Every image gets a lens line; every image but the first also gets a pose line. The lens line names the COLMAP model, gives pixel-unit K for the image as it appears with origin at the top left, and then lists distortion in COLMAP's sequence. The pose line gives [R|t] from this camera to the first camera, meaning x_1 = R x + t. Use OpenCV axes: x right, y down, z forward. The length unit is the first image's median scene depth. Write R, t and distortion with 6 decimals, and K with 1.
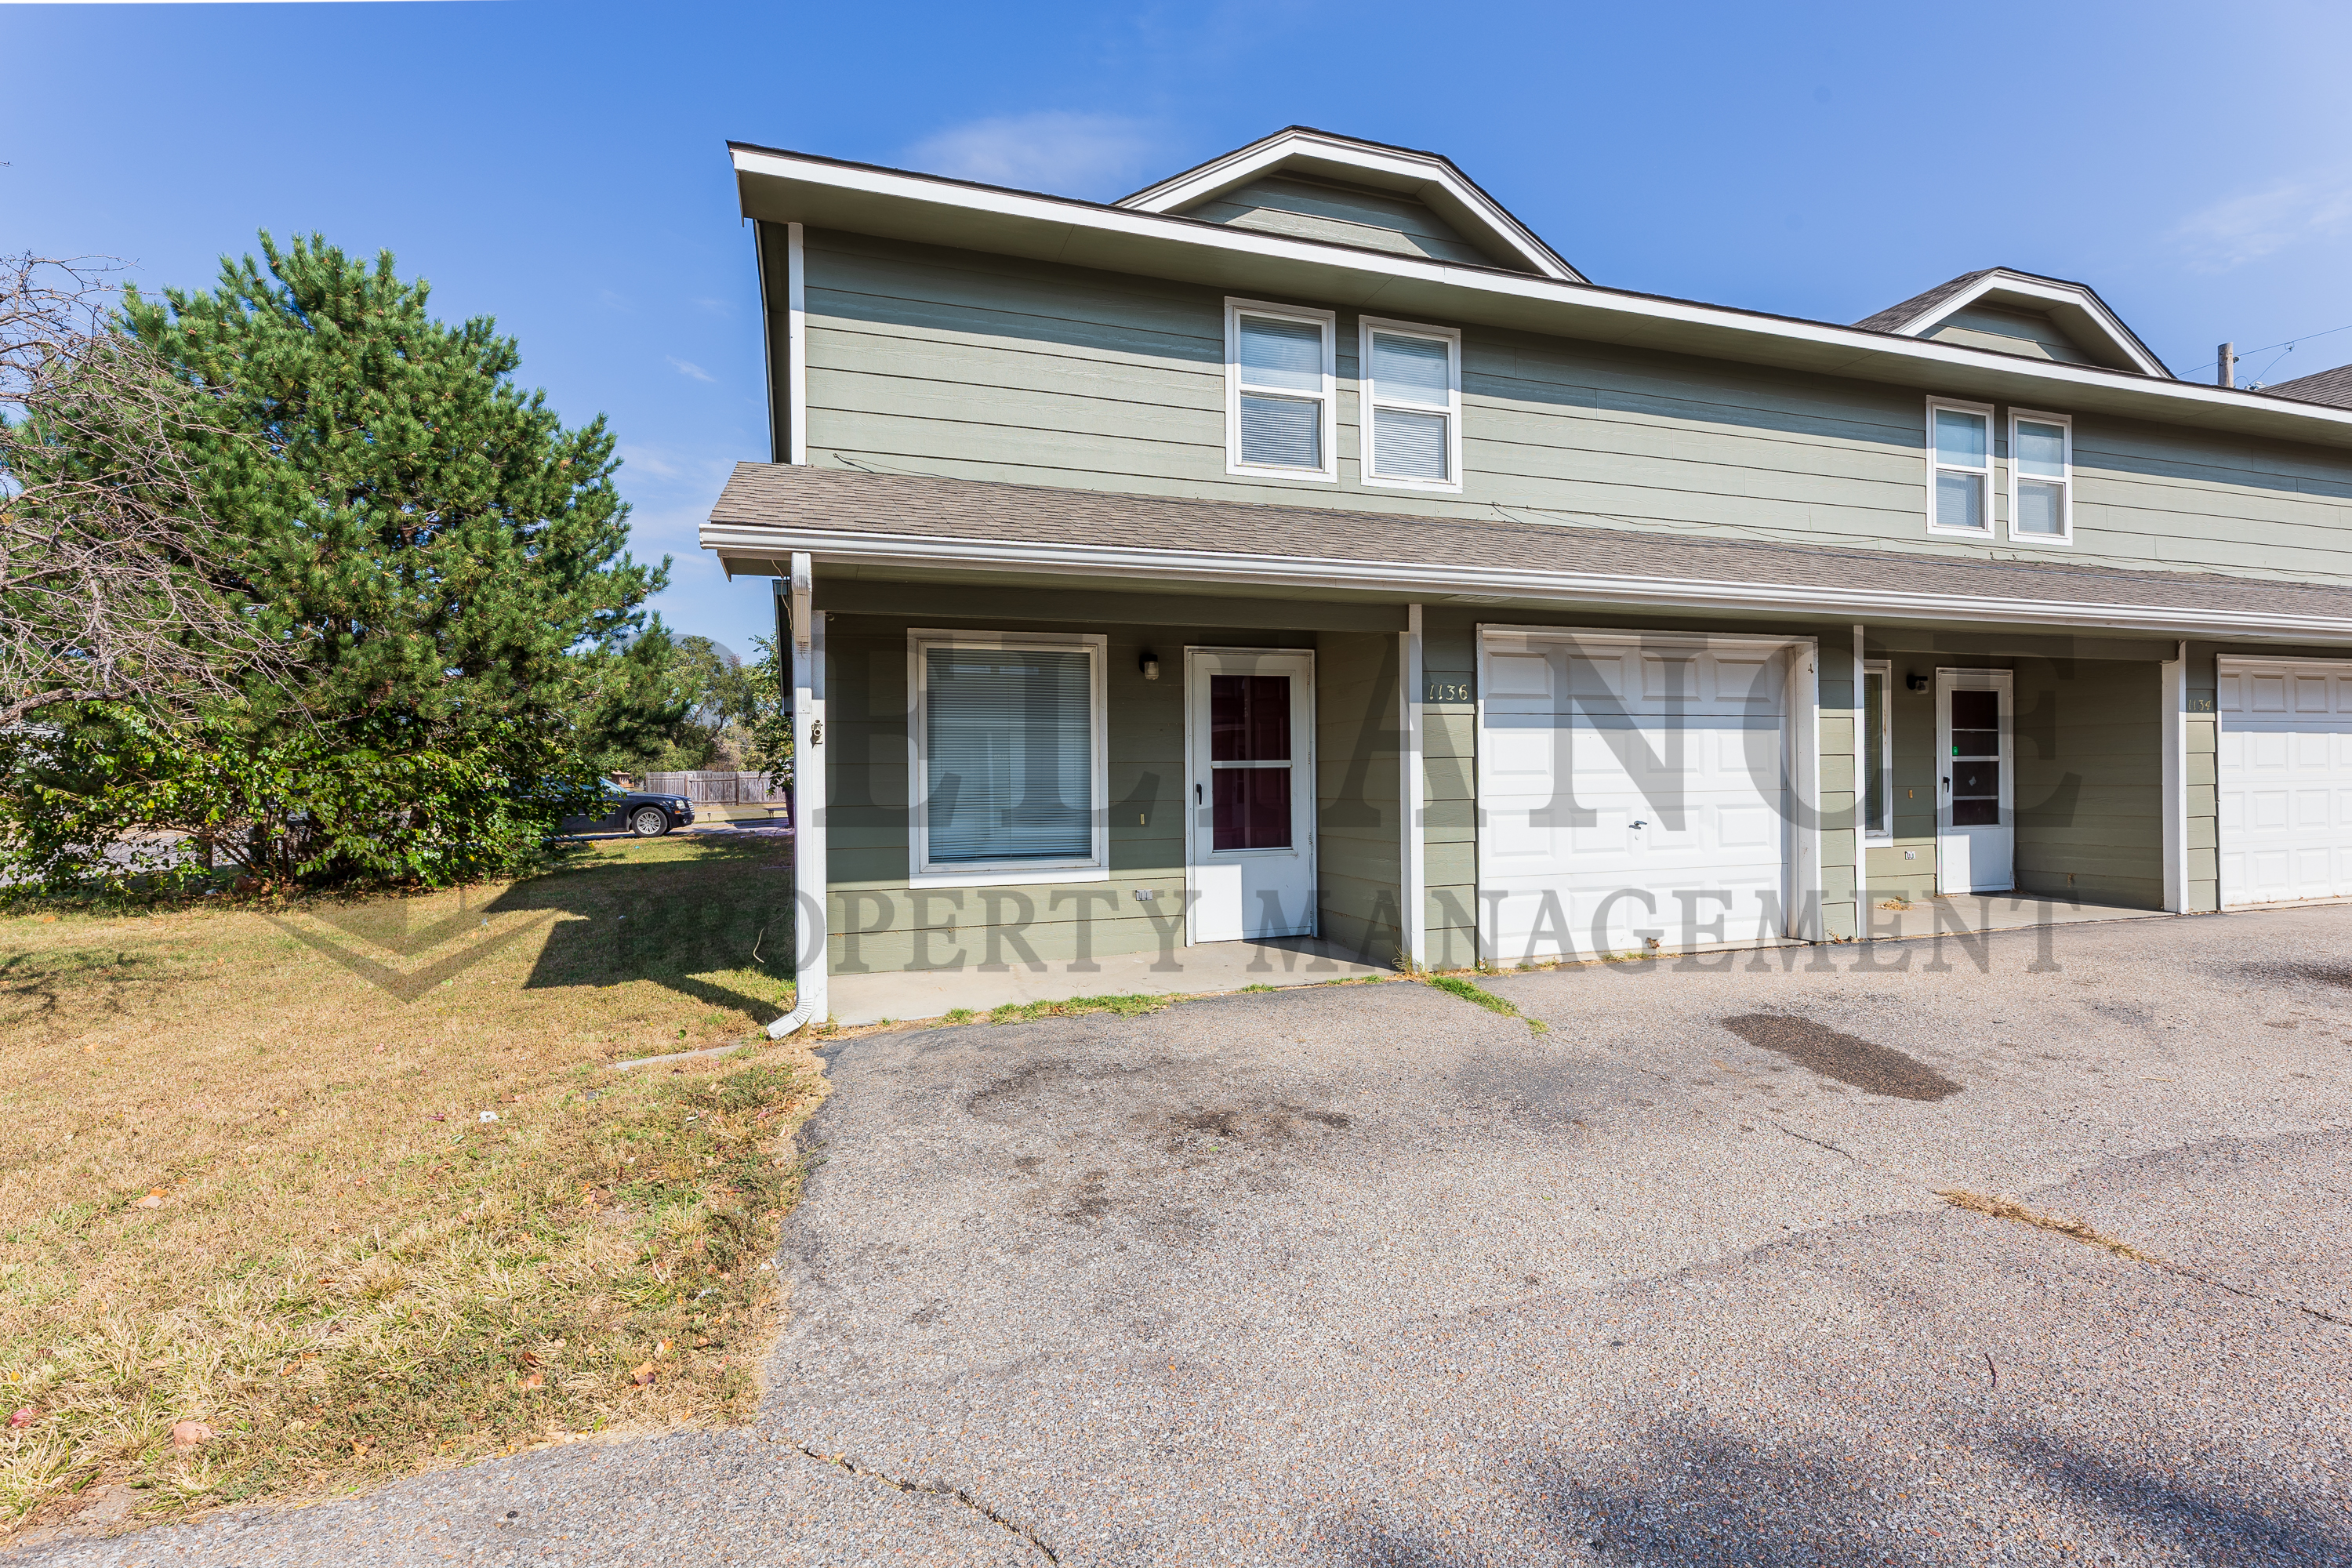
lens RADIAL K [[1086.9, 0, 1192.9], [0, 1086.9, 777.9], [0, 0, 1]] dist [0.000775, -0.000369]
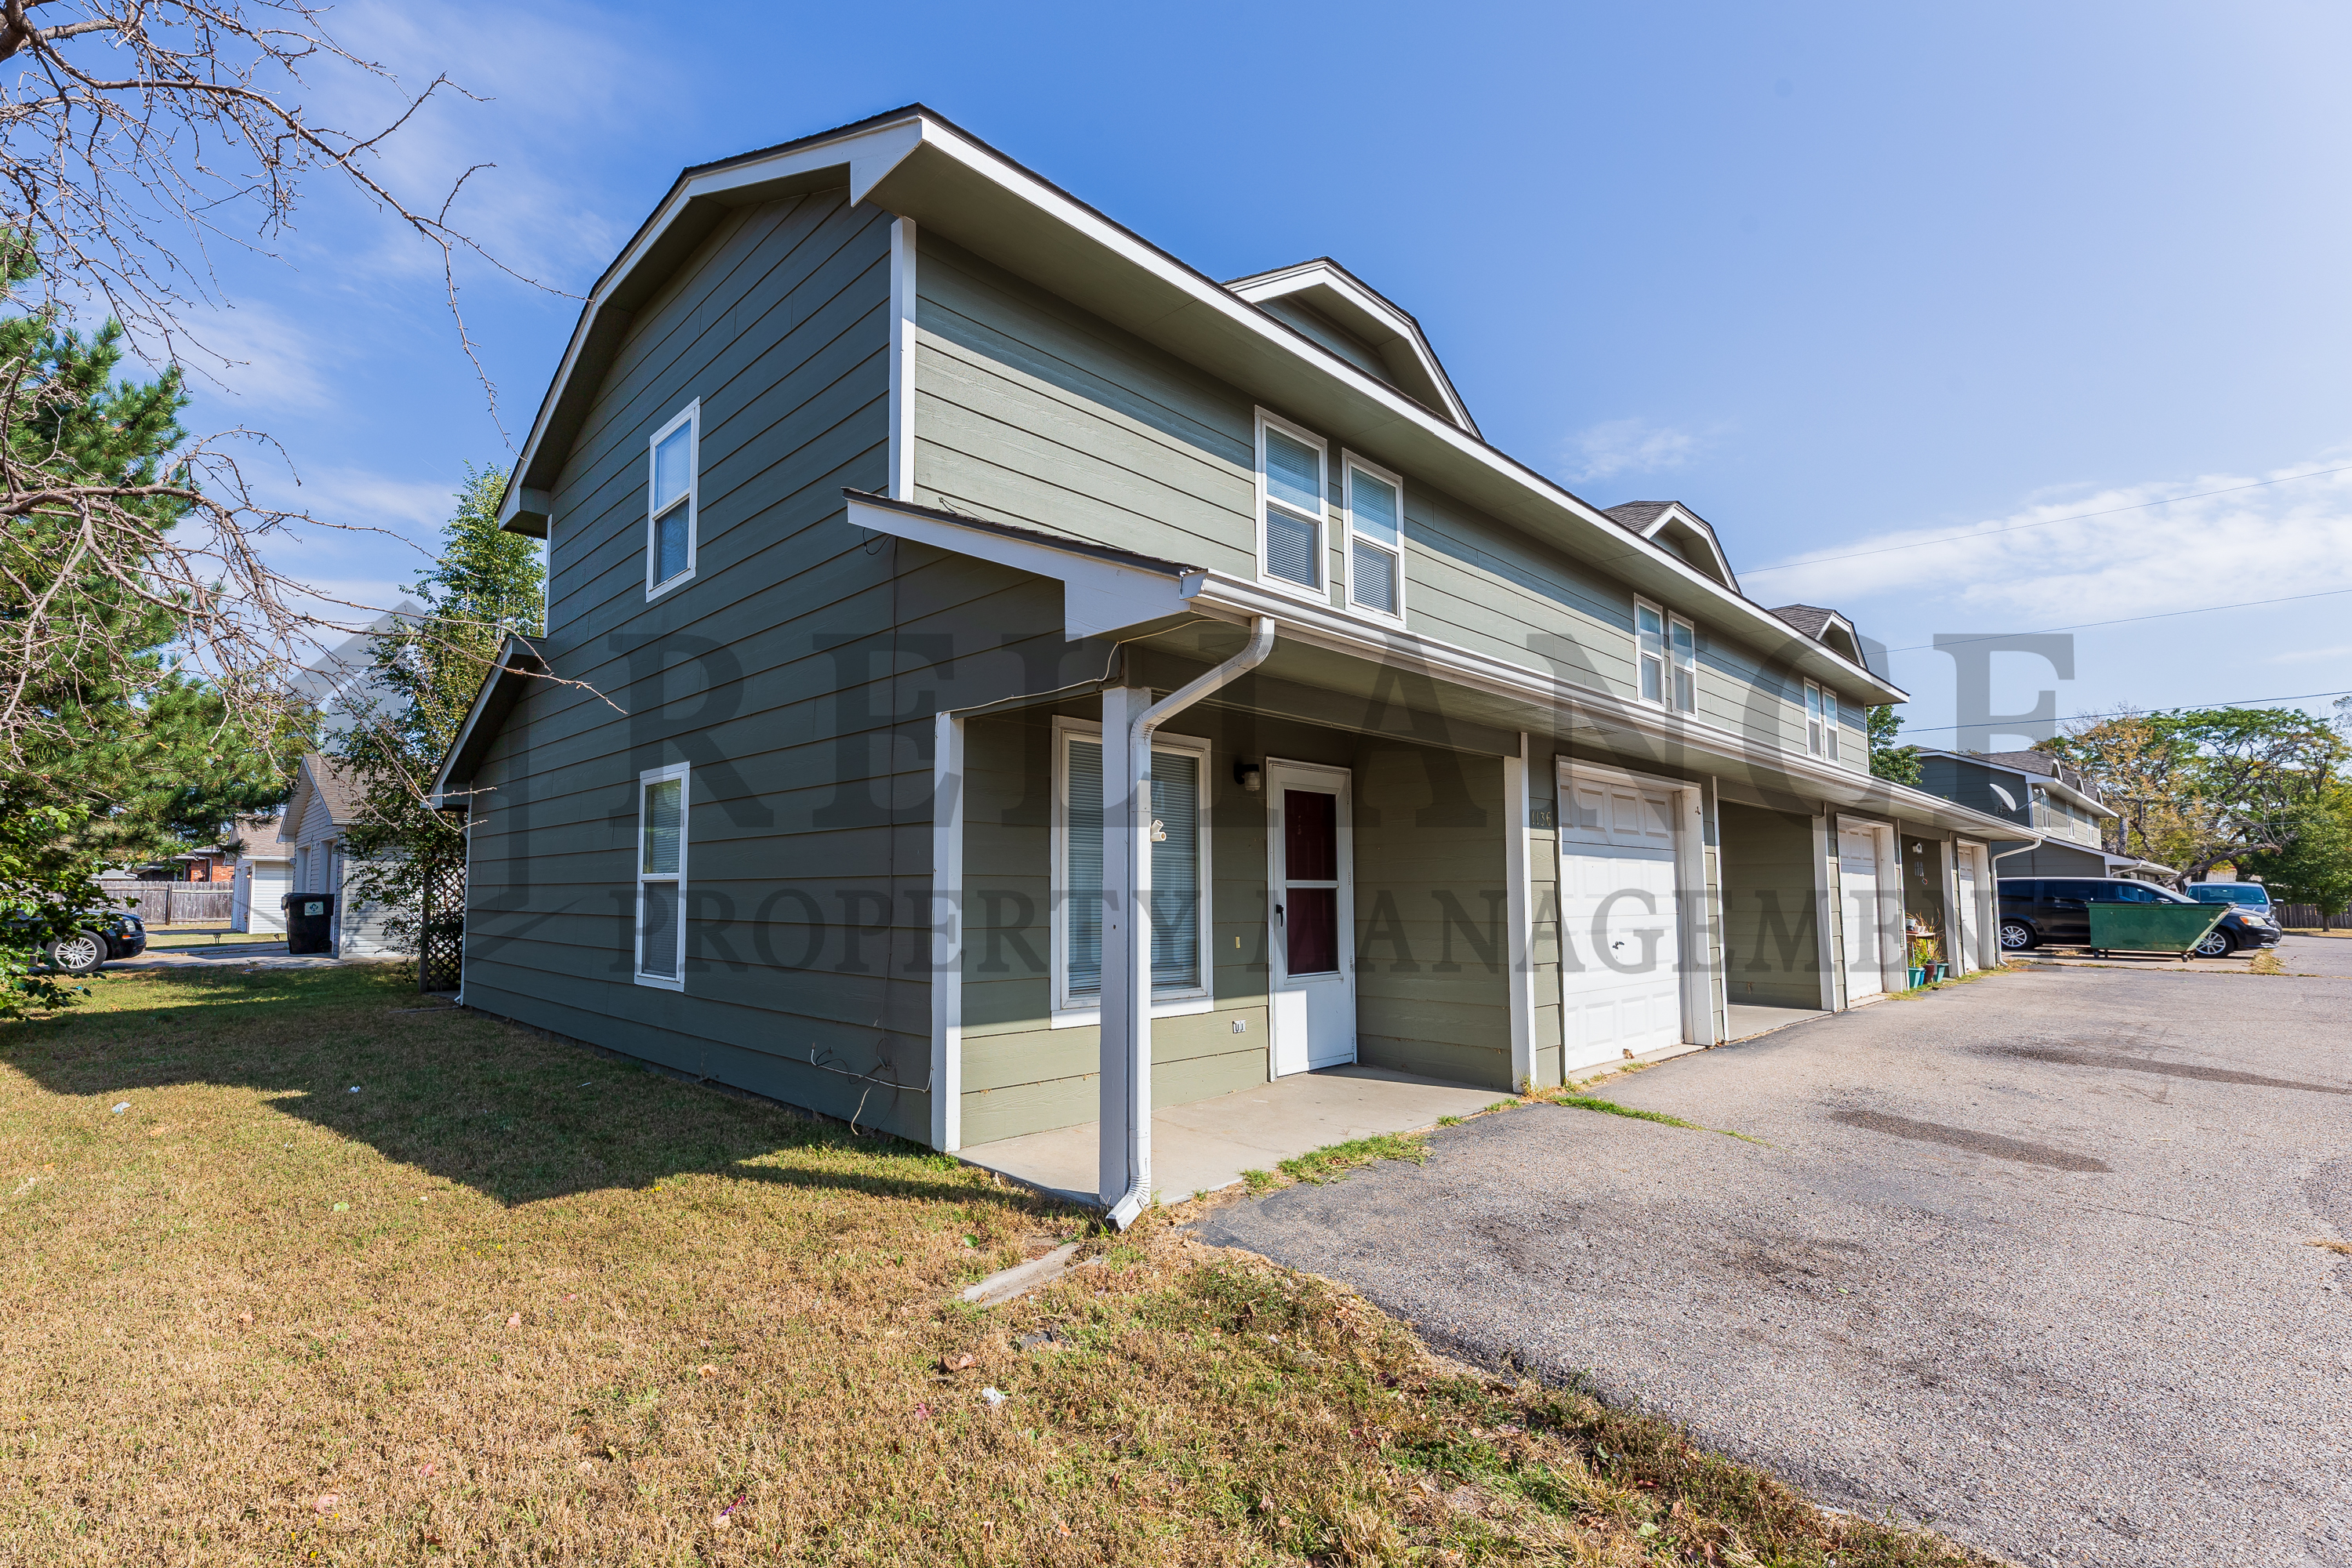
lens RADIAL K [[1086.9, 0, 1168.7], [0, 1086.9, 822.5], [0, 0, 1]] dist [0.000775, -0.000369]
pose [[0.908412, 0.040646, 0.416096, -0.494074], [-0.010956, 0.997235, -0.073495, 0.005045], [-0.417933, 0.062205, 0.906346, 0.192332]]
